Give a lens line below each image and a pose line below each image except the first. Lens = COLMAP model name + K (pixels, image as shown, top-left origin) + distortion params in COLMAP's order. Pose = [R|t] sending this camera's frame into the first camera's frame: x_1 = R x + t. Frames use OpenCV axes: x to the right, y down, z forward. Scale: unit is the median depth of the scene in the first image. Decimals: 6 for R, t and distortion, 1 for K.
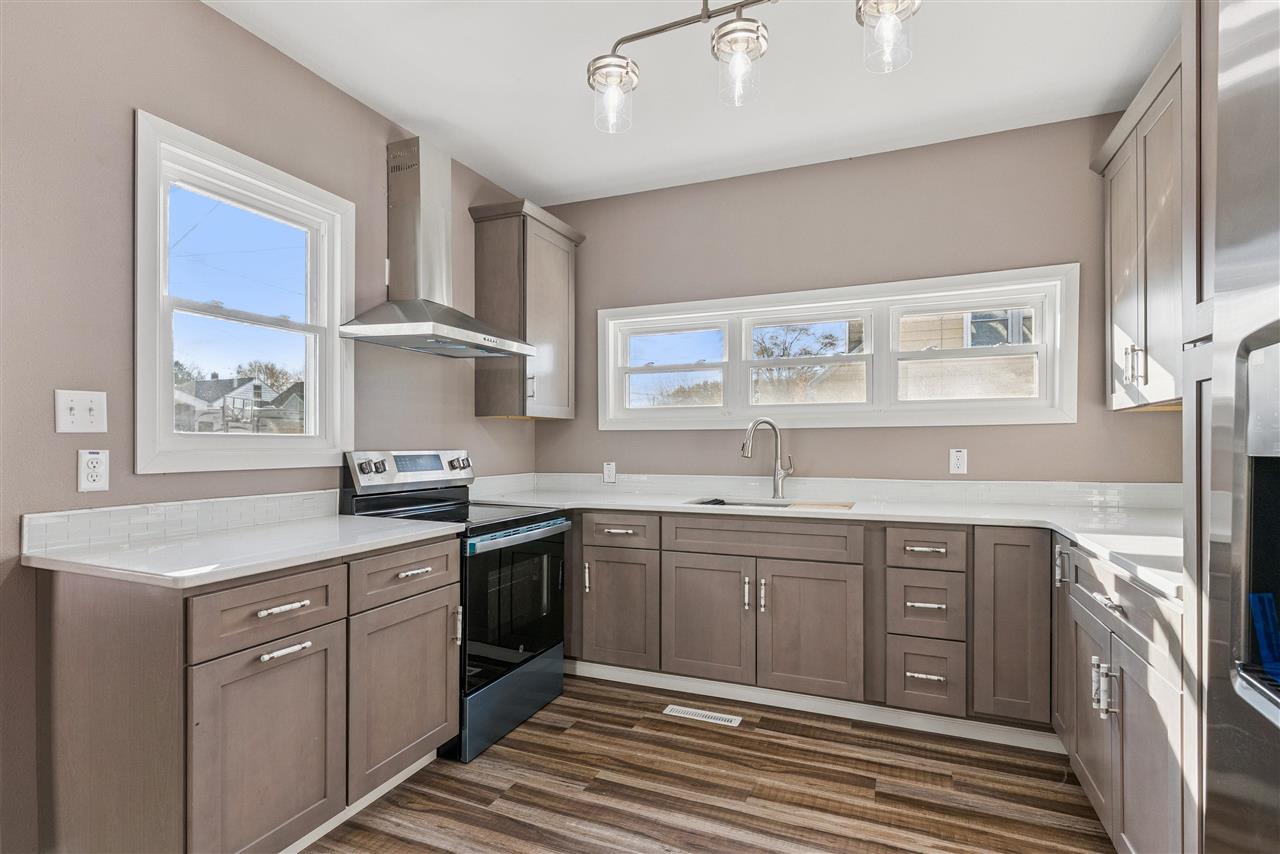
lens RADIAL K [[628.8, 0, 637.8], [0, 628.8, 446.9], [0, 0, 1]] dist [0.004487, 0.000386]
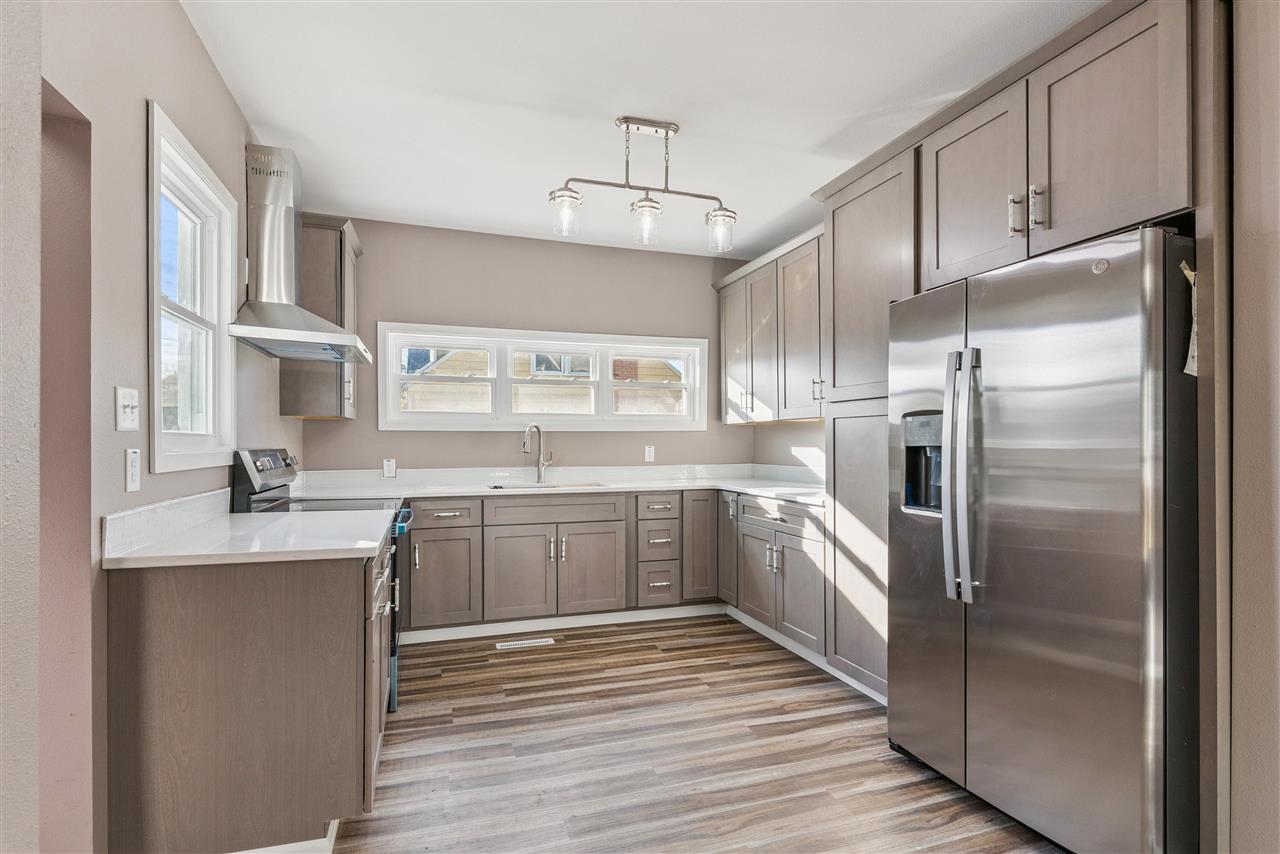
lens RADIAL K [[610.6, 0, 635.6], [0, 610.6, 437.8], [0, 0, 1]] dist [-0.000429, 0.000015]
pose [[0.750599, 0.004452, 0.660743, -0.618995], [0.003453, 0.999937, -0.010659, -0.000153], [-0.660749, 0.010282, 0.750537, -0.151922]]
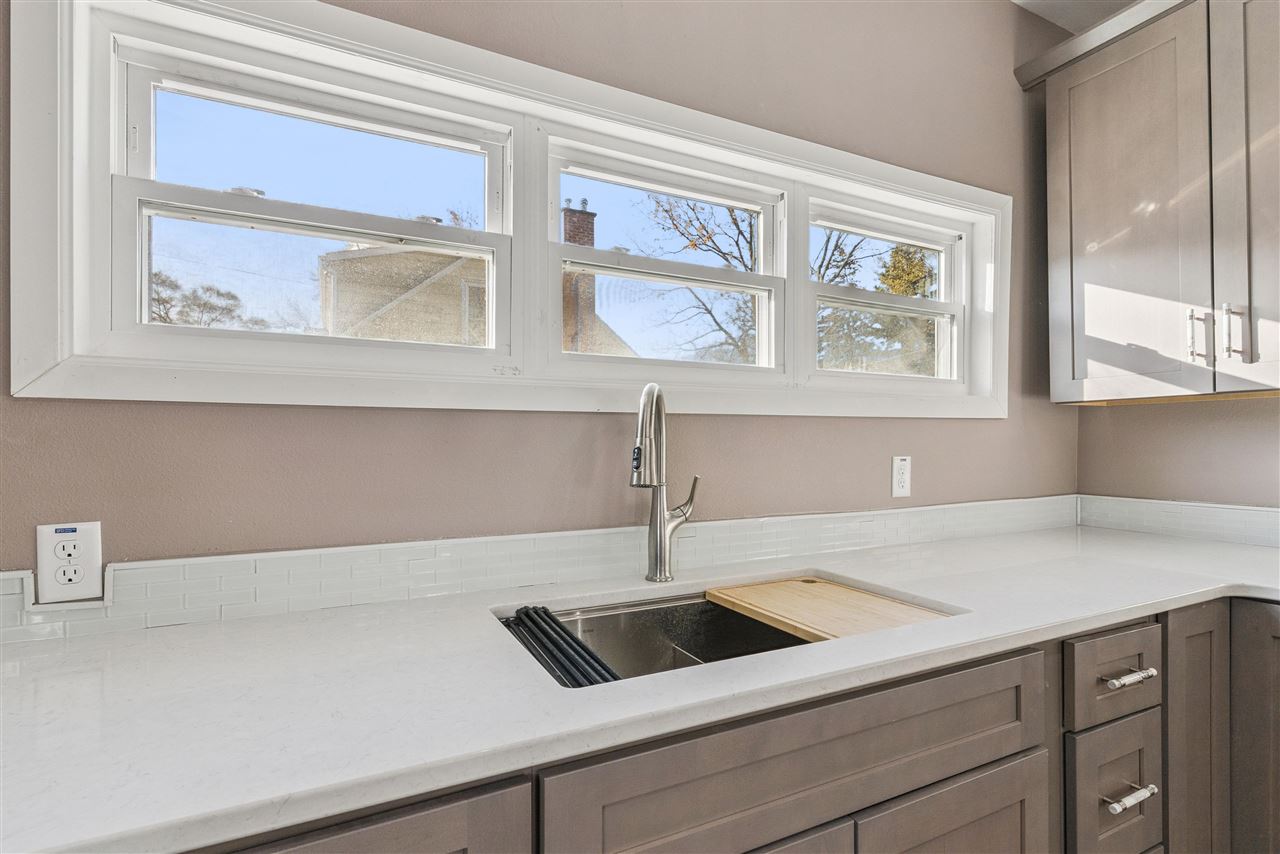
lens RADIAL K [[610.6, 0, 635.6], [0, 610.6, 437.8], [0, 0, 1]] dist [-0.000429, 0.000015]
pose [[0.653664, 0.005941, 0.756762, -0.119712], [0.001877, 0.999953, -0.009472, -0.010297], [-0.756783, 0.007611, 0.653622, 0.940199]]
